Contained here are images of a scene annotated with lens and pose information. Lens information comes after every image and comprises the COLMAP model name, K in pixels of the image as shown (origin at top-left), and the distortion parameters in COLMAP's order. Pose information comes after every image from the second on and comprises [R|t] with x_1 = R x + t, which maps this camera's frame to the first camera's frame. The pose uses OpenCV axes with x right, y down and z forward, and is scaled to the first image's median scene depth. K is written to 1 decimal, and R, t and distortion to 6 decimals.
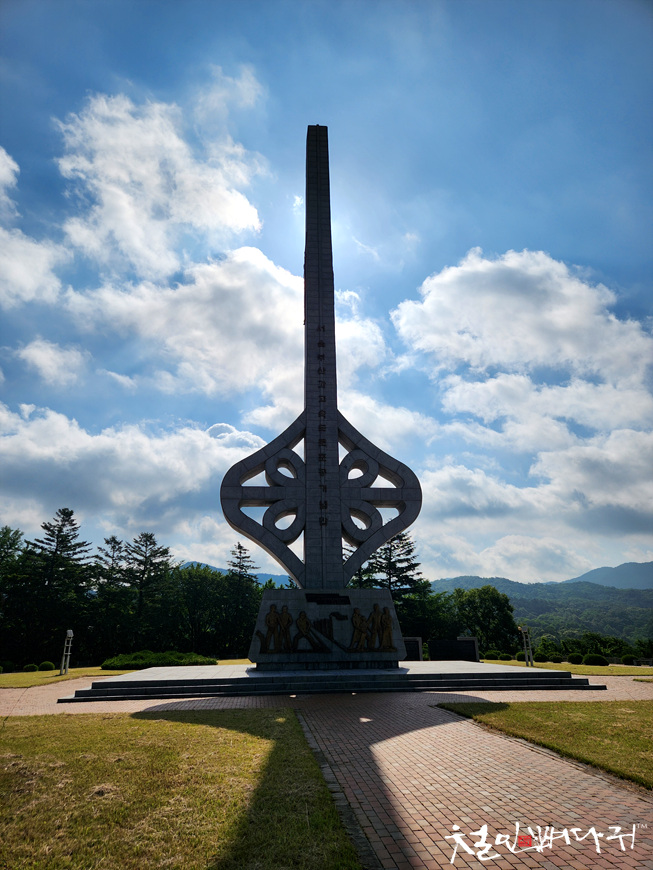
lens RADIAL K [[603.7, 0, 327.7], [0, 603.7, 435.5], [0, 0, 1]] dist [0.062129, -0.025120]
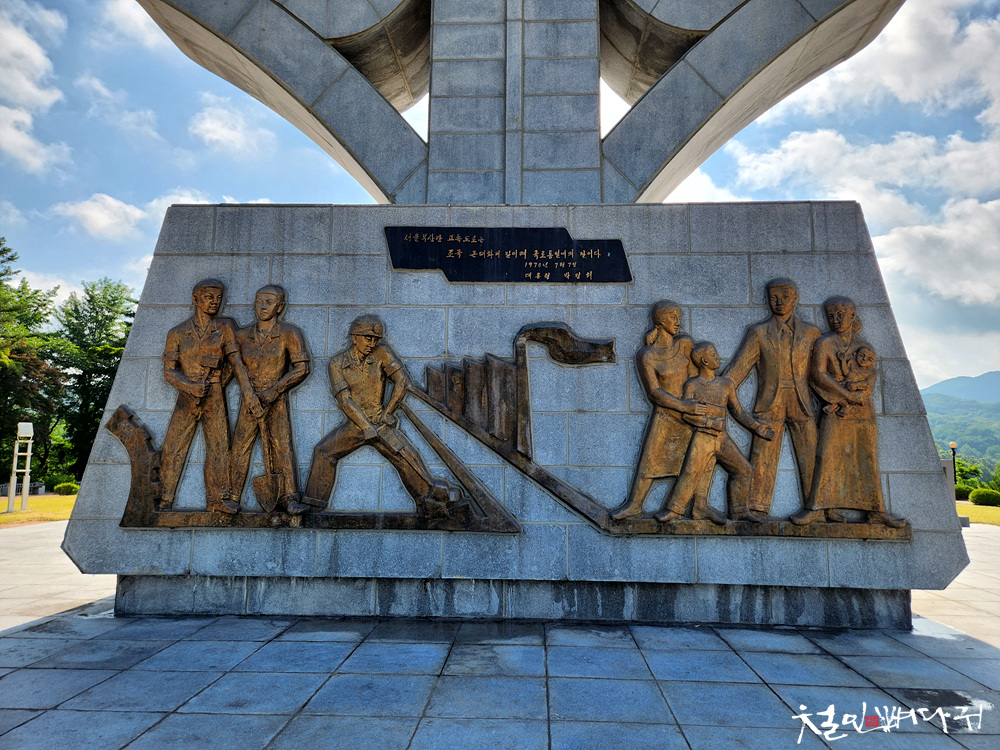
lens RADIAL K [[663.3, 0, 502.9], [0, 663.3, 383.1], [0, 0, 1]] dist [0.063687, -0.003897]
pose [[0.988981, 0.007671, -0.147845, 0.020257], [0.024546, 0.976338, 0.214854, 0.183756], [0.145995, -0.216116, 0.965391, 0.554537]]
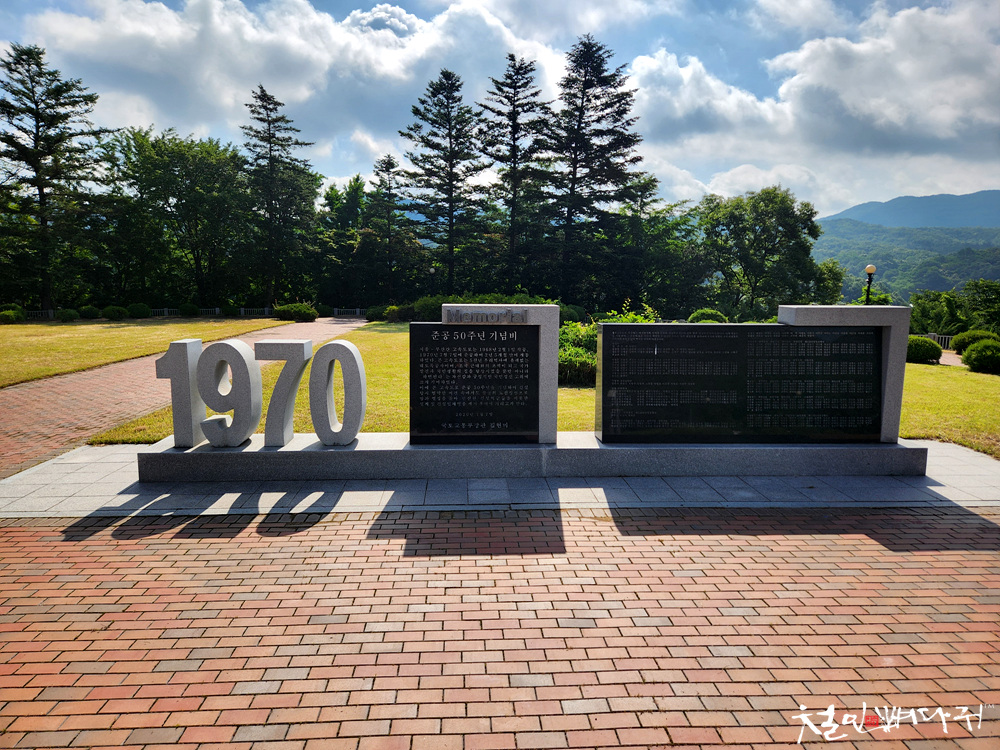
lens RADIAL K [[693.9, 0, 494.0], [0, 693.9, 373.3], [0, 0, 1]] dist [0.062129, -0.025120]
pose [[0.999424, 0.023761, -0.024243, 0.116011], [-0.010829, 0.900028, 0.435698, 0.293668], [0.032172, -0.435185, 0.899766, 0.887195]]
